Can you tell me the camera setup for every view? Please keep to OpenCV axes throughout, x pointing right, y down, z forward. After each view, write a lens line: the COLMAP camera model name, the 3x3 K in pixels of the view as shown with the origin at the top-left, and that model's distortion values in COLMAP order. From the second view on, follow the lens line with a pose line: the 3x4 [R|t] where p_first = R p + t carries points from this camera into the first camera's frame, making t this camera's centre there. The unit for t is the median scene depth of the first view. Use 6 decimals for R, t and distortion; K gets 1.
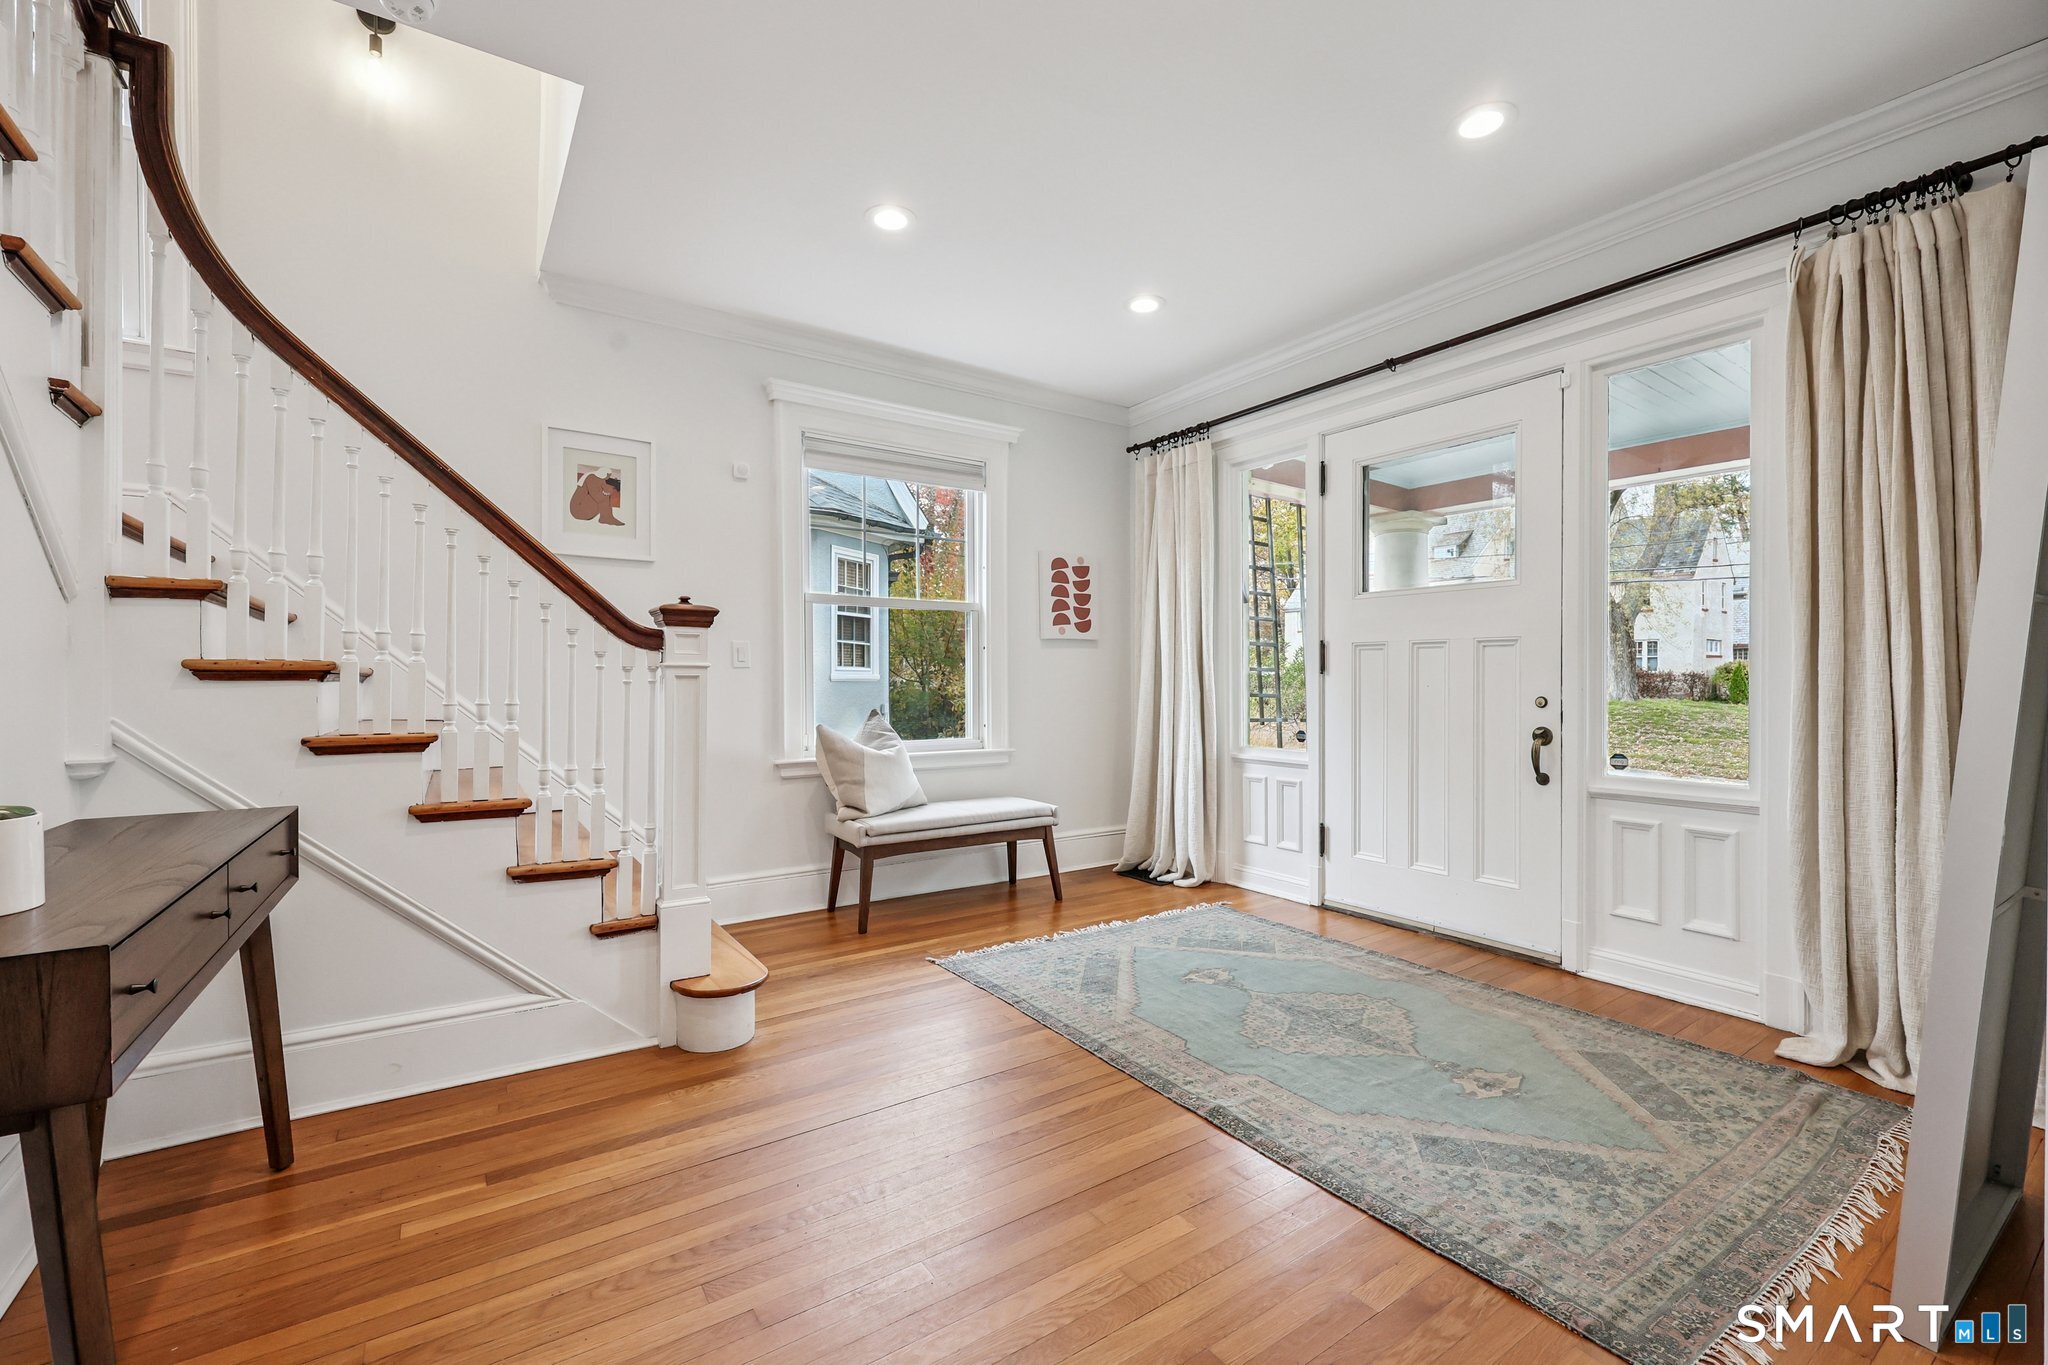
lens RADIAL K [[850.8, 0, 1024.0], [0, 850.8, 682.5], [0, 0, 1]] dist [0.001682, 0.000649]
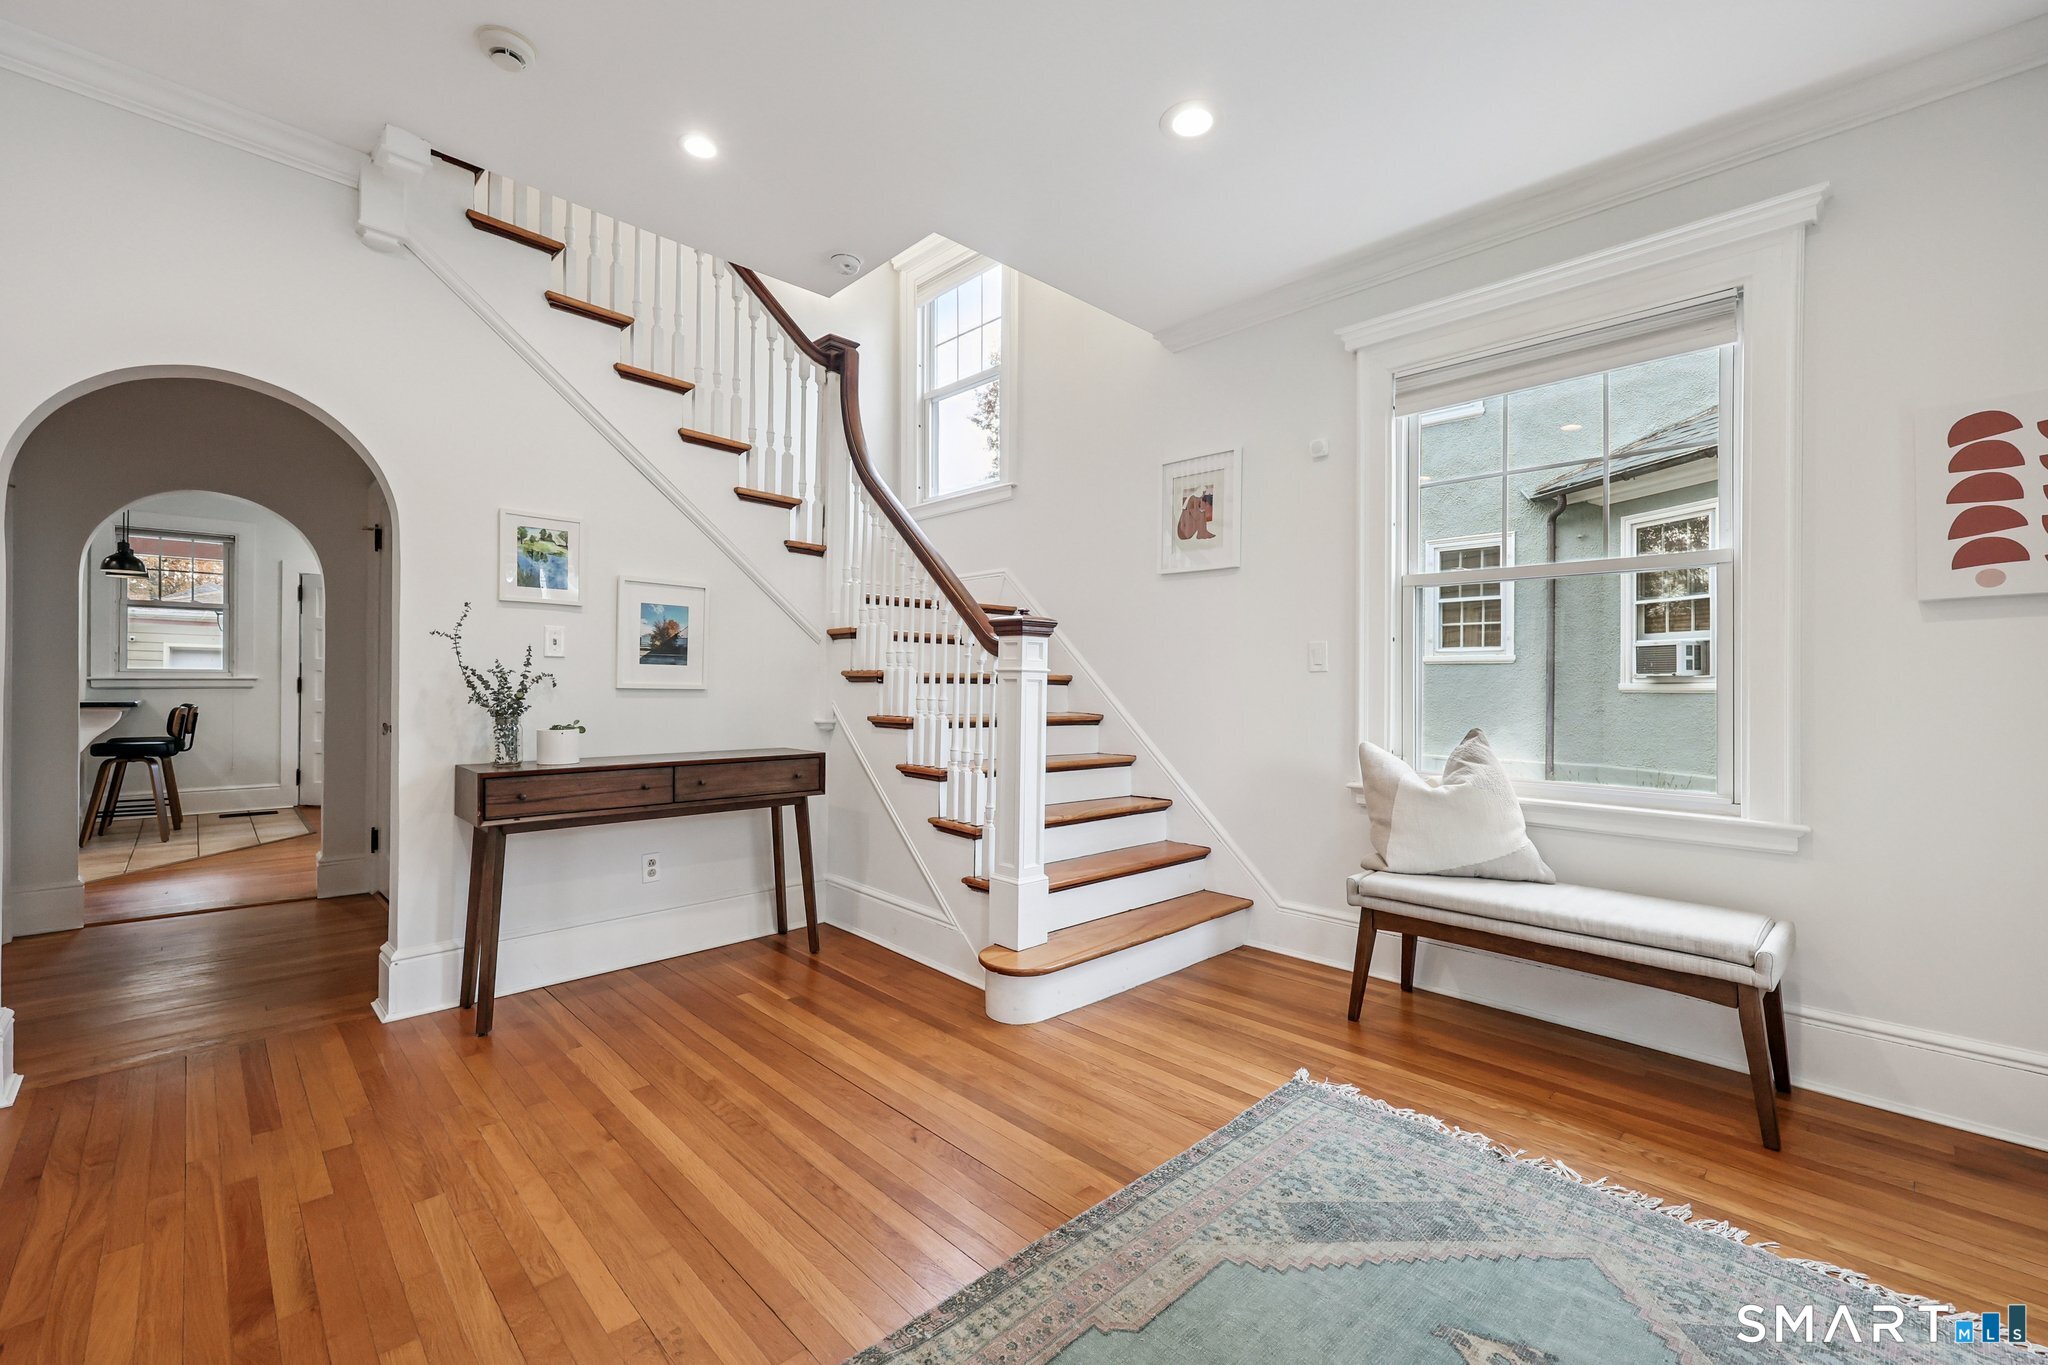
lens RADIAL K [[850.8, 0, 1024.0], [0, 850.8, 682.5], [0, 0, 1]] dist [0.001682, 0.000649]
pose [[0.179067, -0.000160, -0.983837, 0.523578], [-0.011552, 0.999931, -0.002265, -0.001042], [0.983769, 0.011771, 0.179052, 0.592589]]
